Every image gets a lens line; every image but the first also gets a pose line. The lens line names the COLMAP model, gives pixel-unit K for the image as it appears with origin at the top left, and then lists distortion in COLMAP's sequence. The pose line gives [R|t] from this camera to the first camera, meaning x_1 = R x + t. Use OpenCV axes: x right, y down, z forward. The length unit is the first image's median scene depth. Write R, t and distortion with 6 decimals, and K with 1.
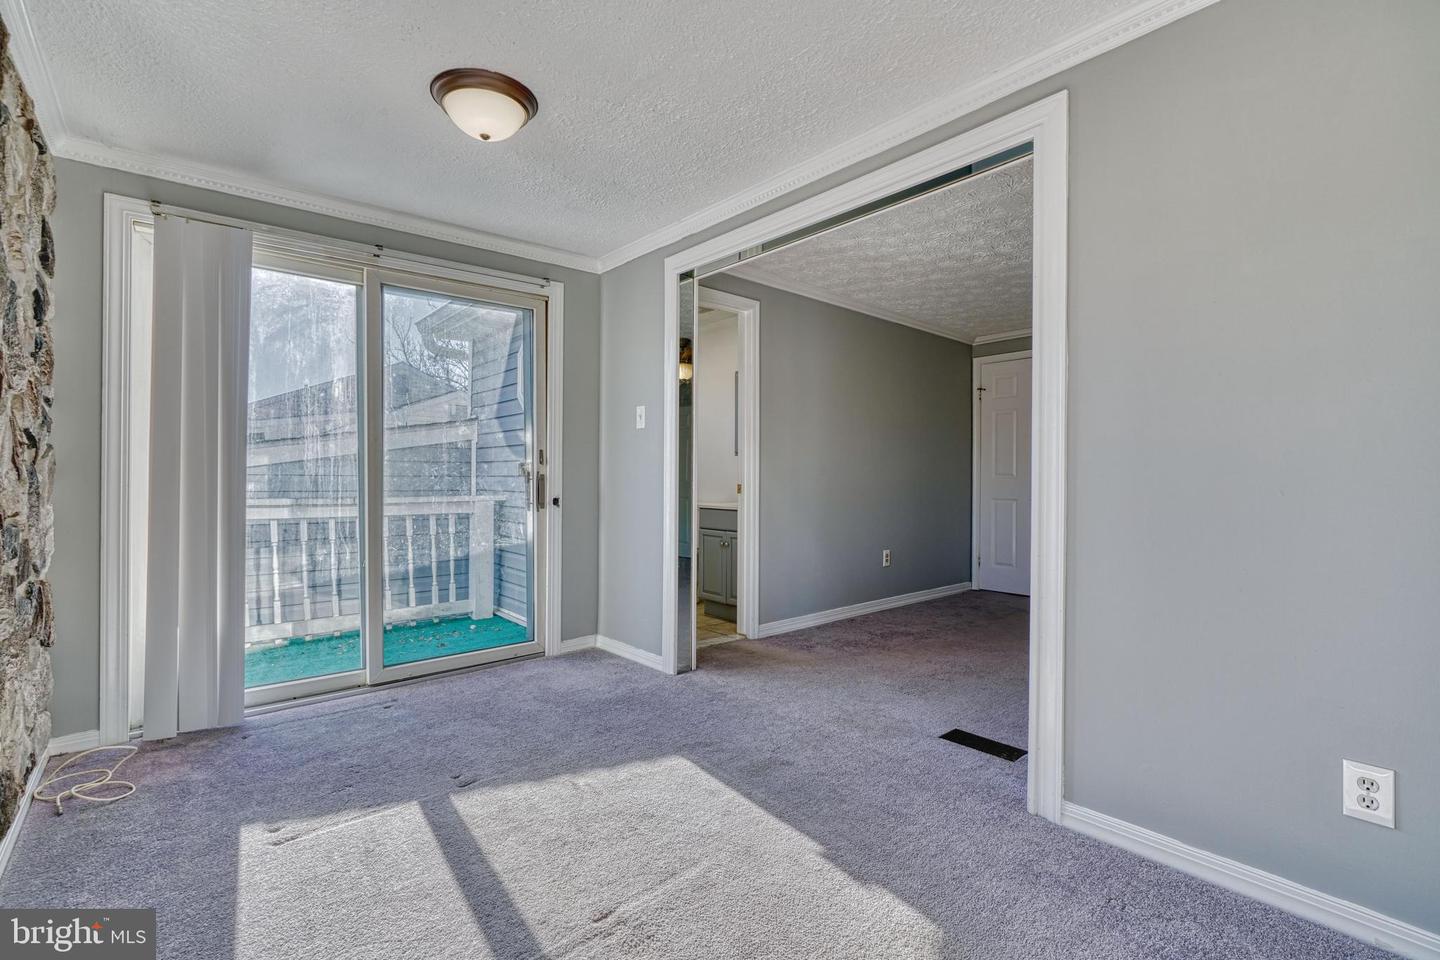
lens RADIAL K [[644.2, 0, 715.3], [0, 644.2, 473.3], [0, 0, 1]] dist [-0.011296, 0.004345]
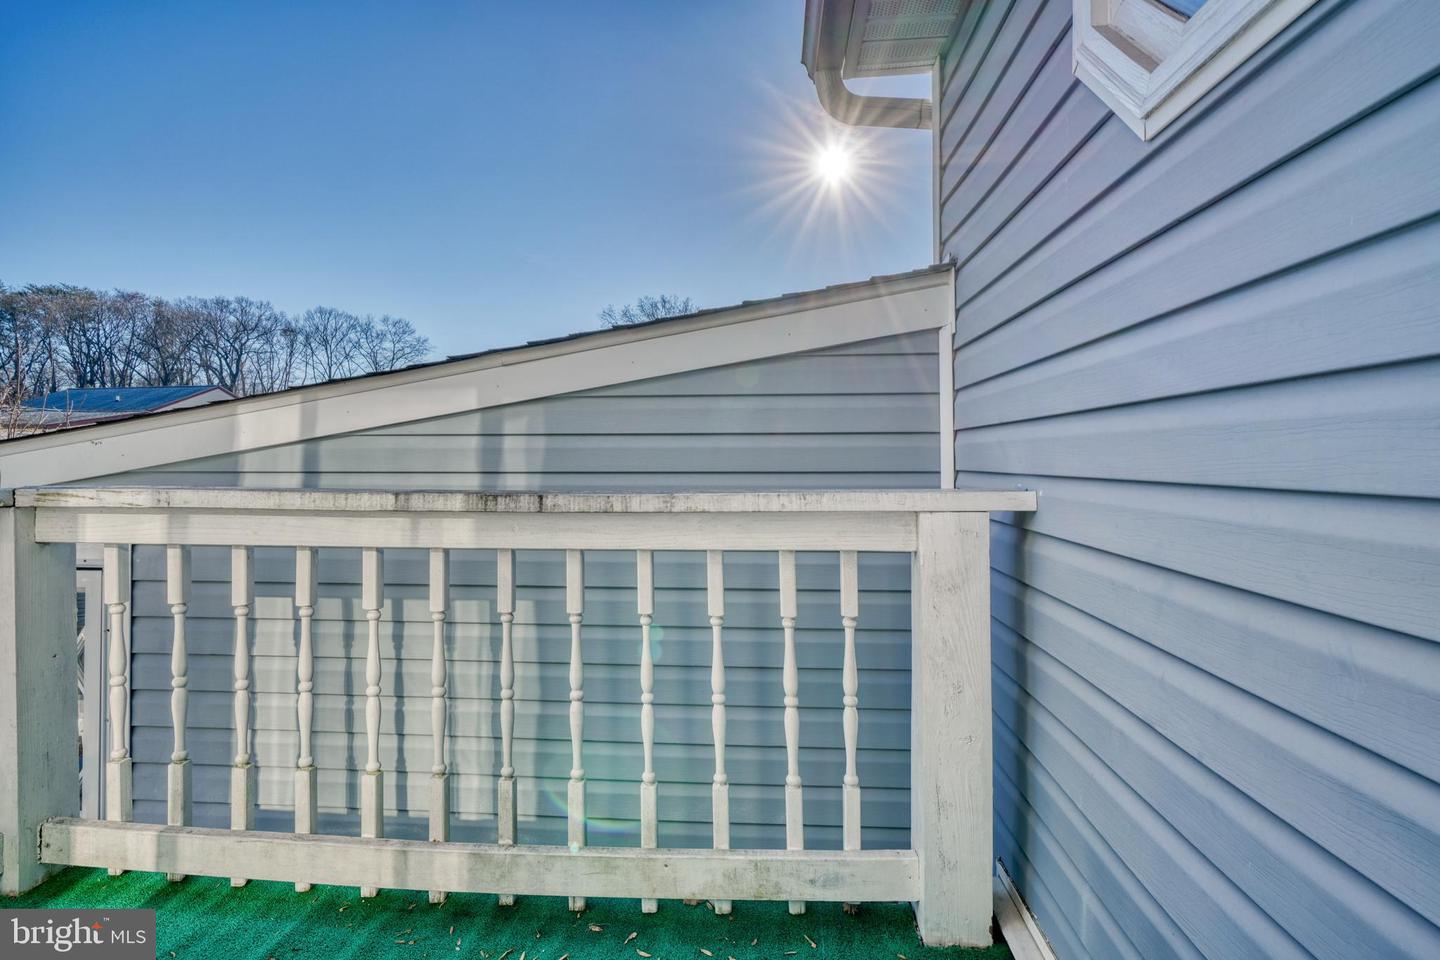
lens RADIAL K [[705.0, 0, 722.8], [0, 705.0, 470.0], [0, 0, 1]] dist [0.005873, 0.002343]
pose [[0.710689, -0.012630, -0.703393, -0.221834], [0.011824, 0.999912, -0.006008, 0.026586], [0.703407, -0.004047, 0.710776, 0.730716]]
